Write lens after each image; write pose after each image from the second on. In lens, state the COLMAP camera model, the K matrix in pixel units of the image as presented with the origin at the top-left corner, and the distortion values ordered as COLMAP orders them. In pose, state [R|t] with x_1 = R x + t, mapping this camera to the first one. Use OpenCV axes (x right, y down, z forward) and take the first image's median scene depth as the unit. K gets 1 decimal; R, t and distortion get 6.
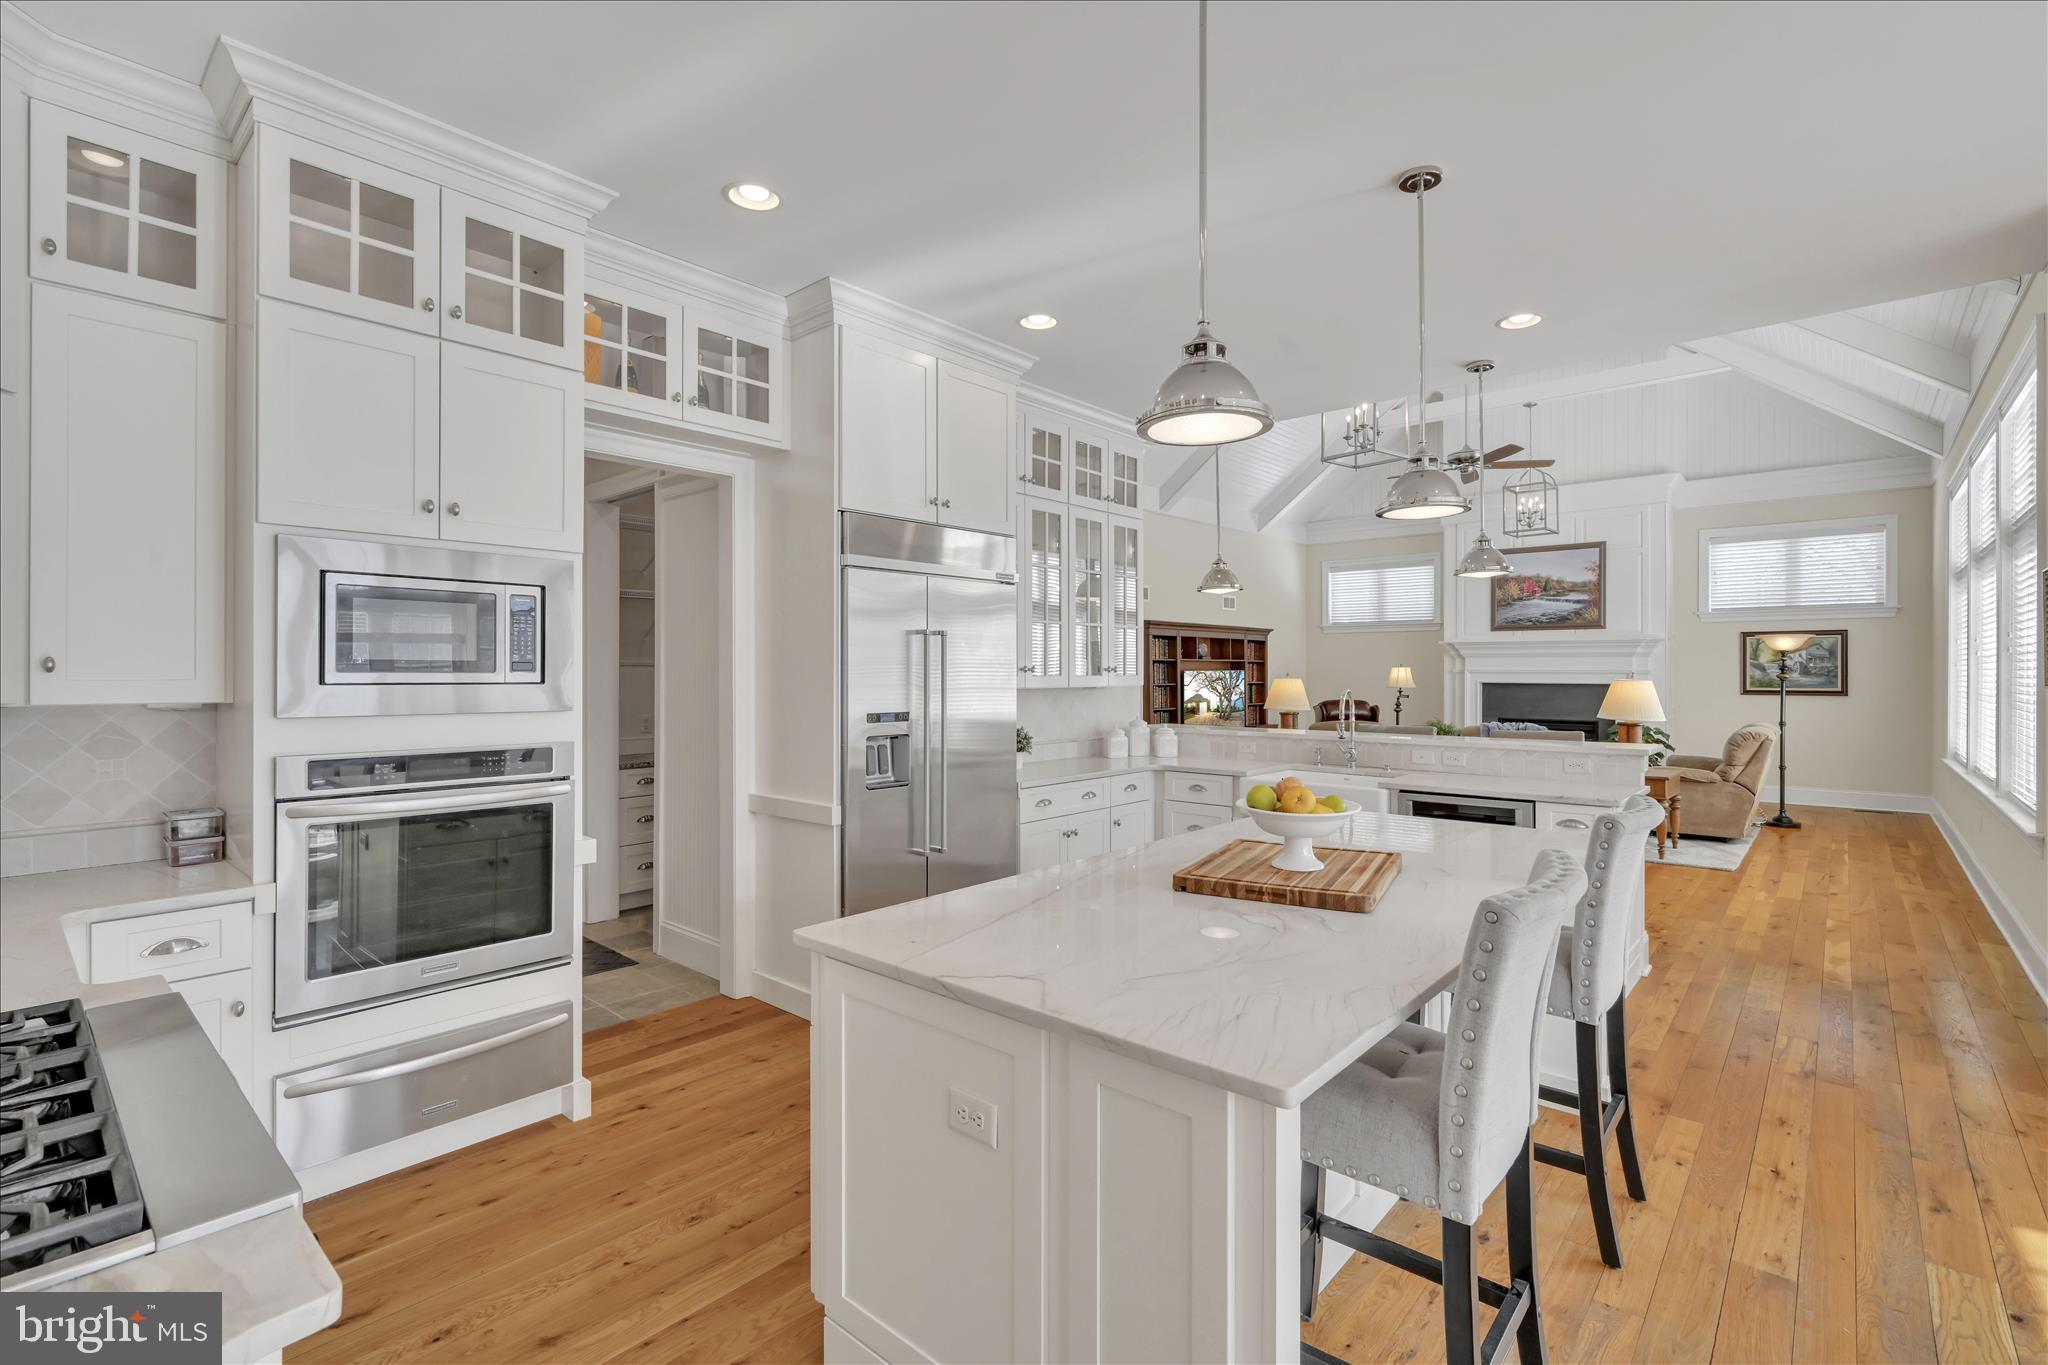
lens RADIAL K [[919.2, 0, 1029.5], [0, 919.2, 672.7], [0, 0, 1]] dist [-0.001909, 0.001204]
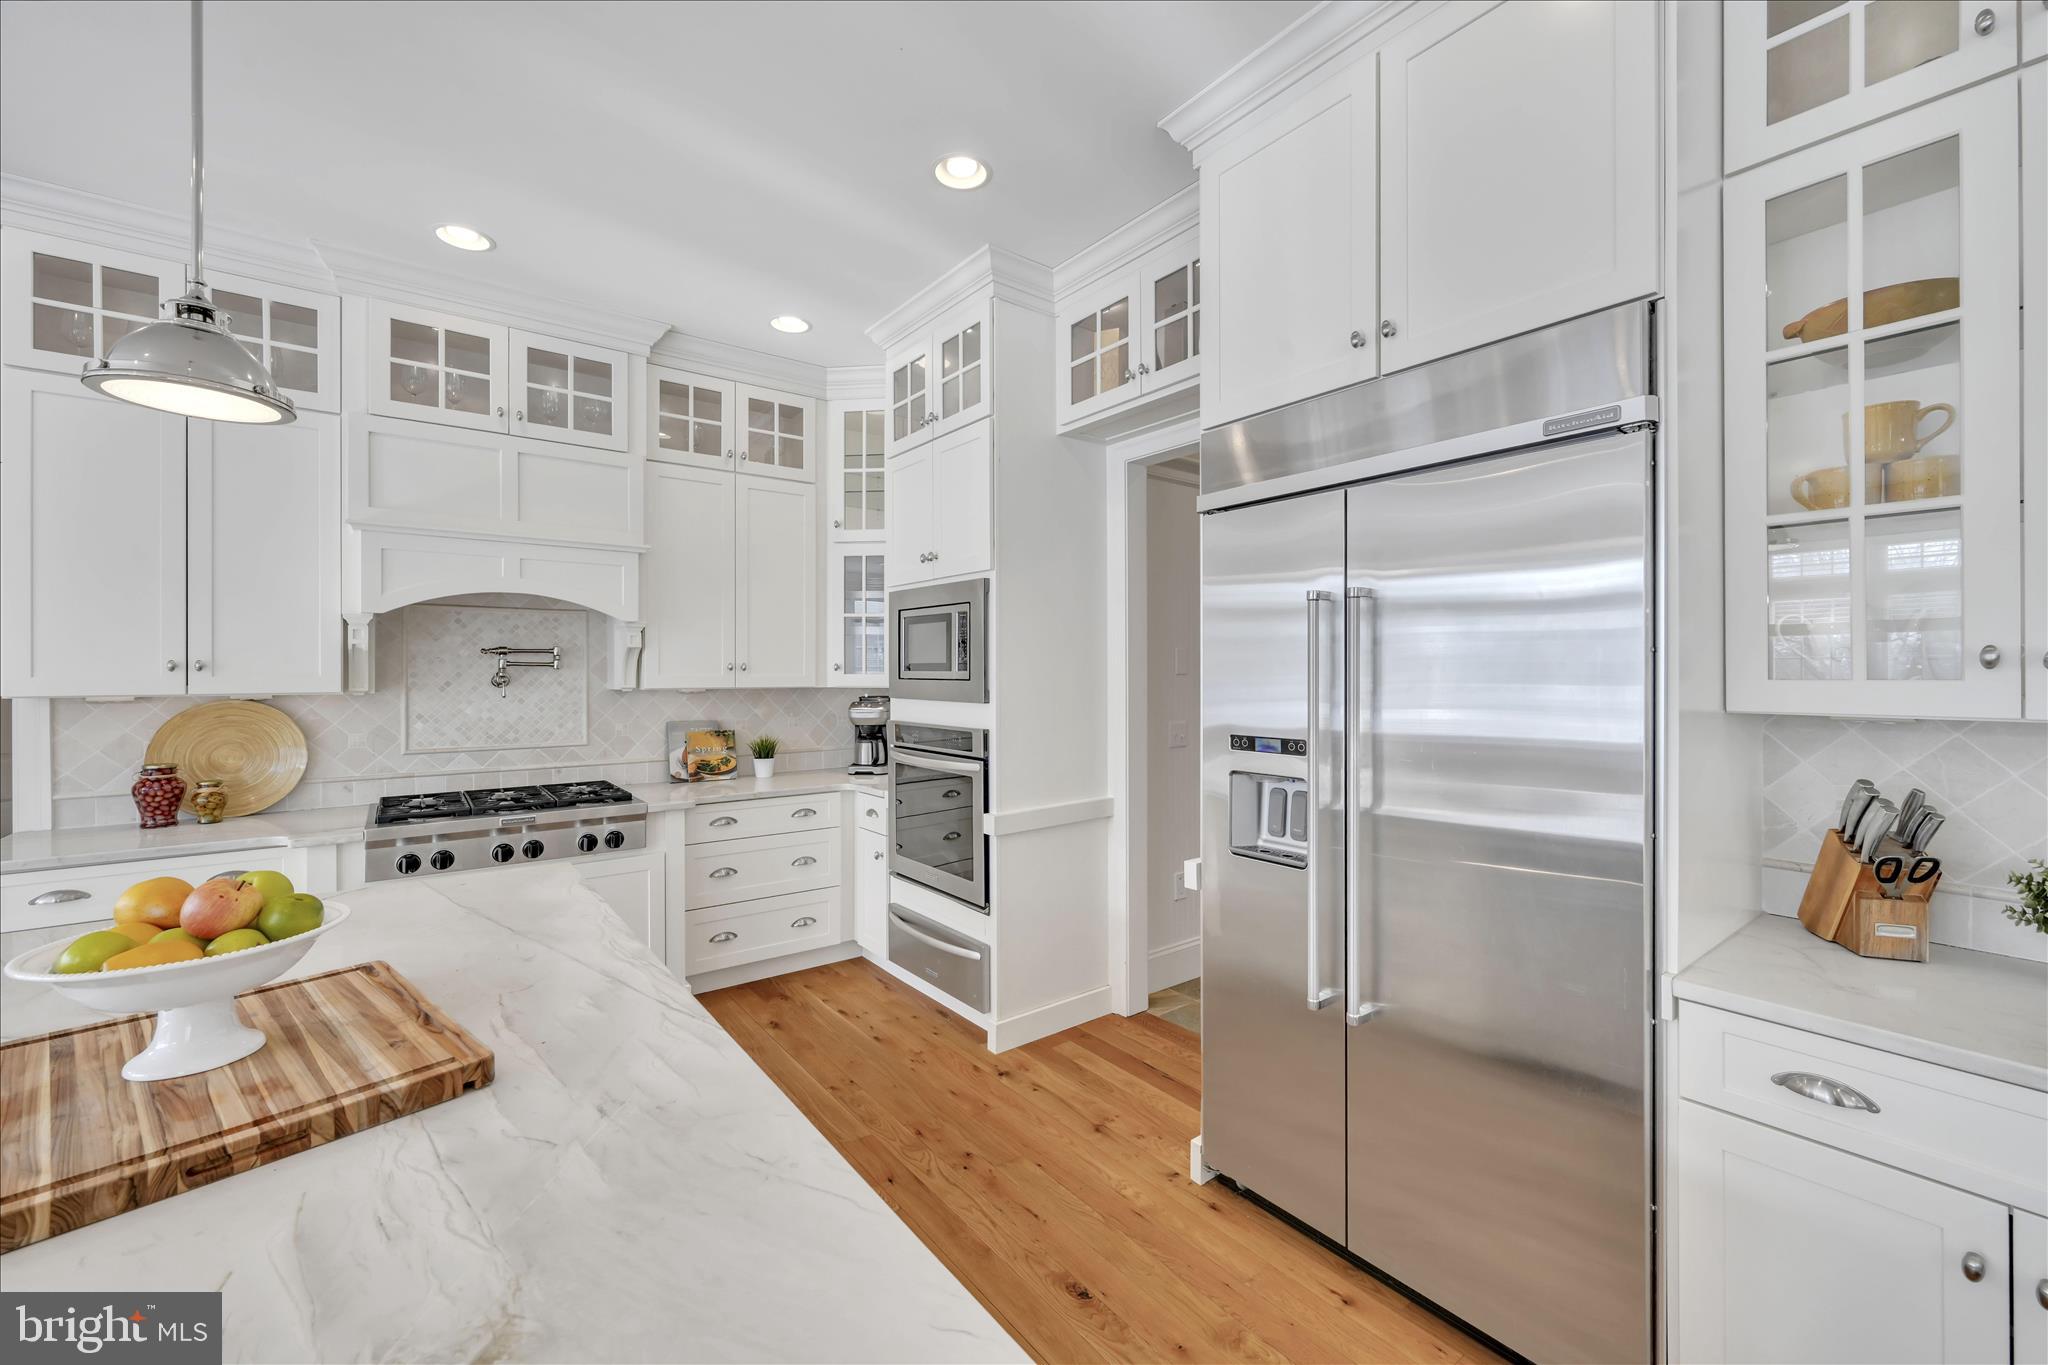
lens RADIAL K [[815.1, 0, 1029.6], [0, 815.1, 672.0], [0, 0, 1]] dist [-0.003701, 0.001035]
pose [[-0.181564, 0.001513, -0.983378, 0.543321], [0.001725, 0.999998, 0.001220, -0.000193], [0.983378, -0.001475, -0.181566, 1.276121]]
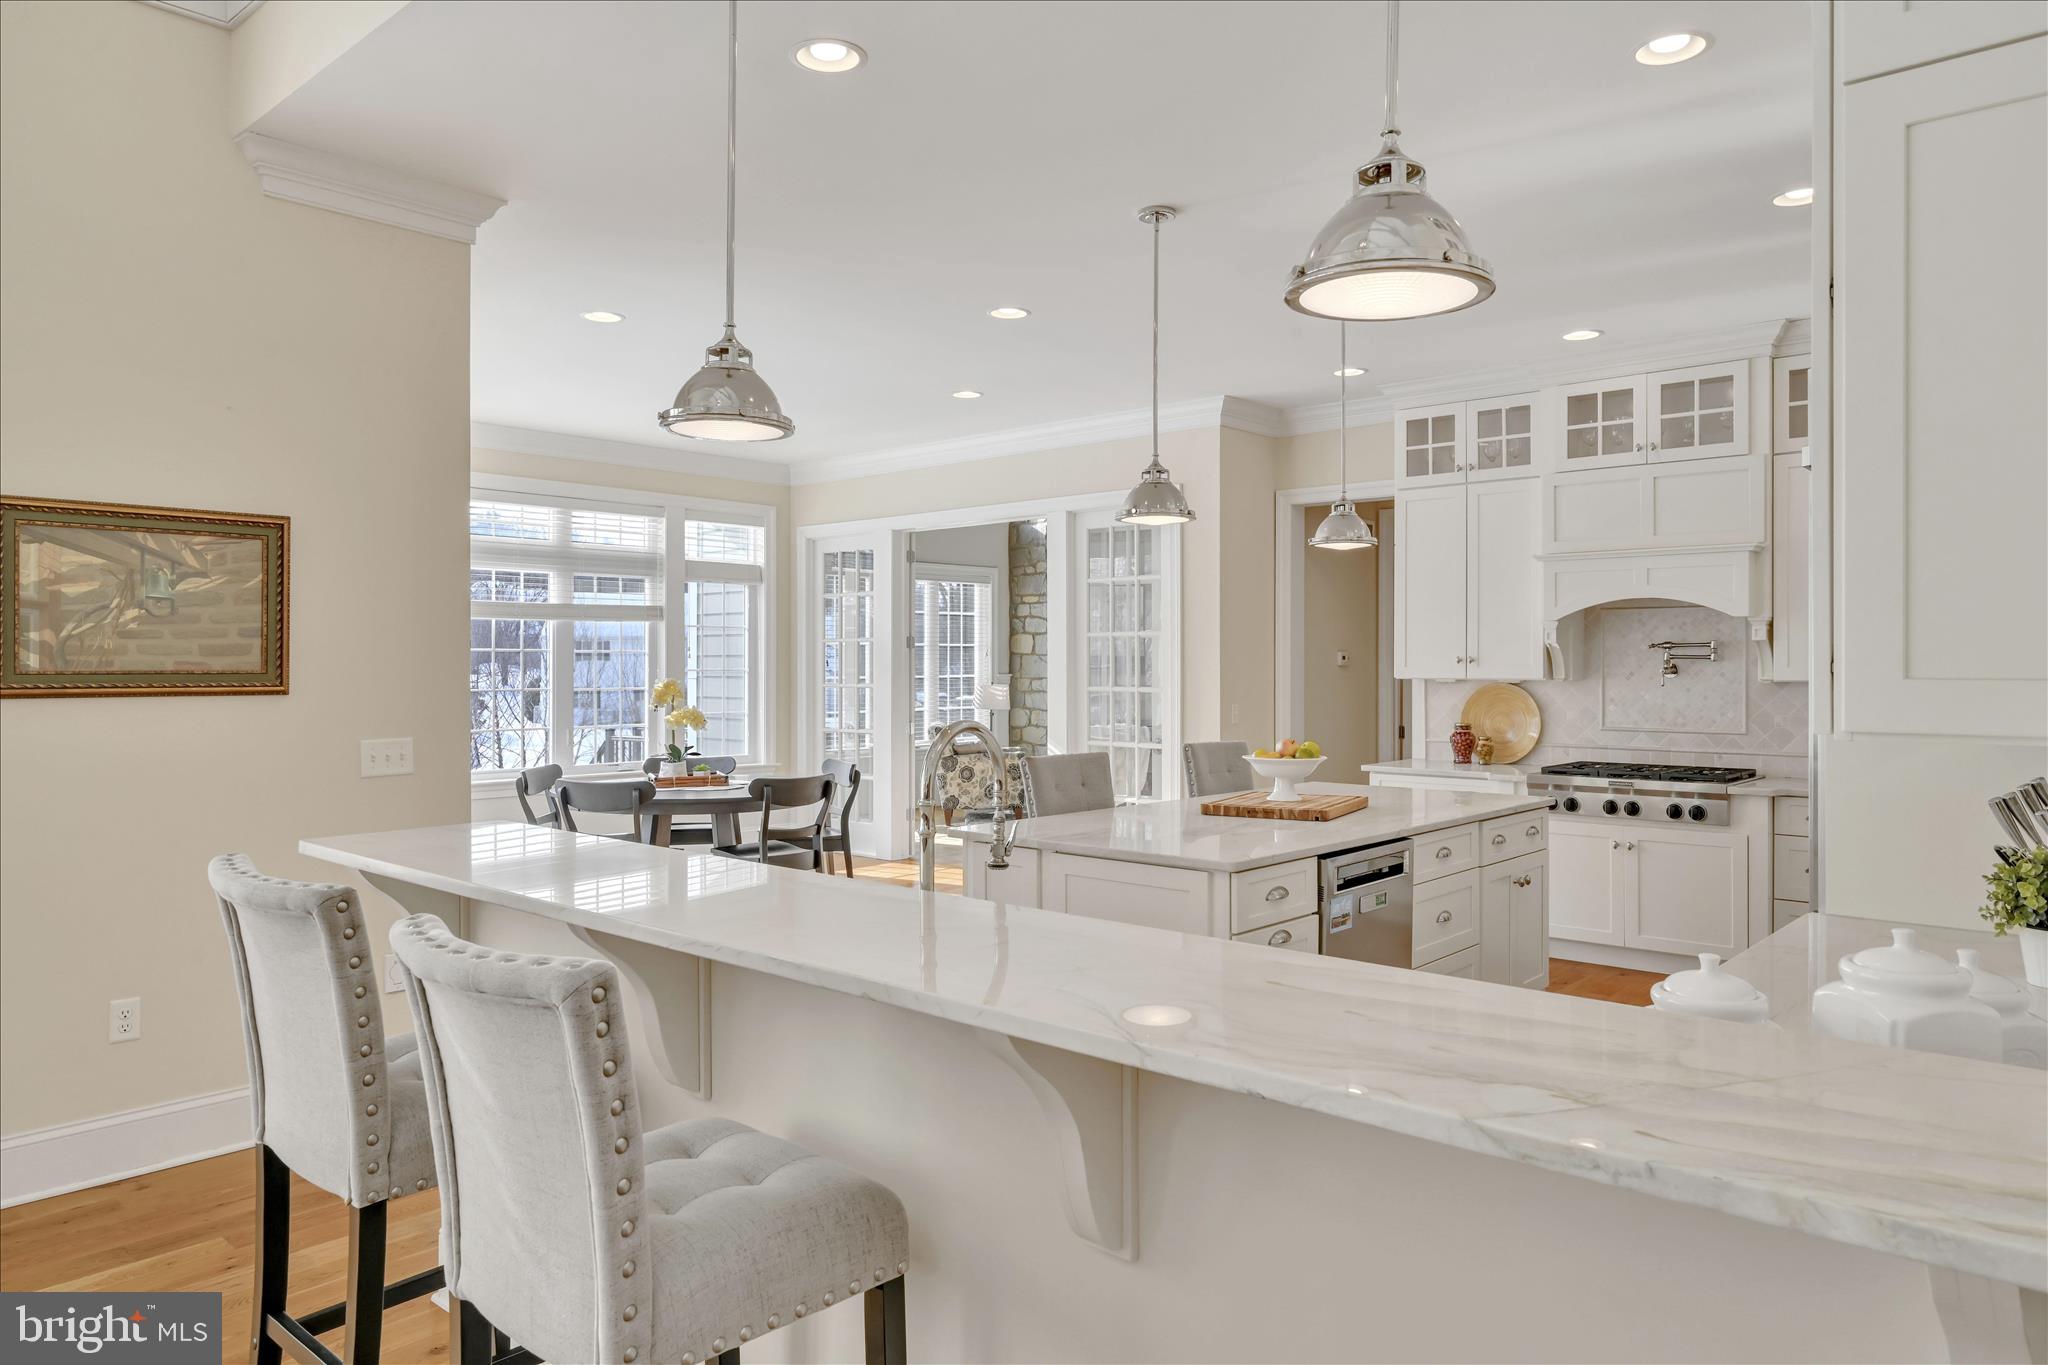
lens RADIAL K [[1317.4, 0, 1023.1], [0, 1317.4, 667.8], [0, 0, 1]] dist [-0.006506, -0.001458]
pose [[-0.999977, 0.002388, 0.006356, 0.578125], [0.002416, 0.999987, 0.004384, -0.006143], [-0.006346, 0.004399, -0.999970, 2.569486]]
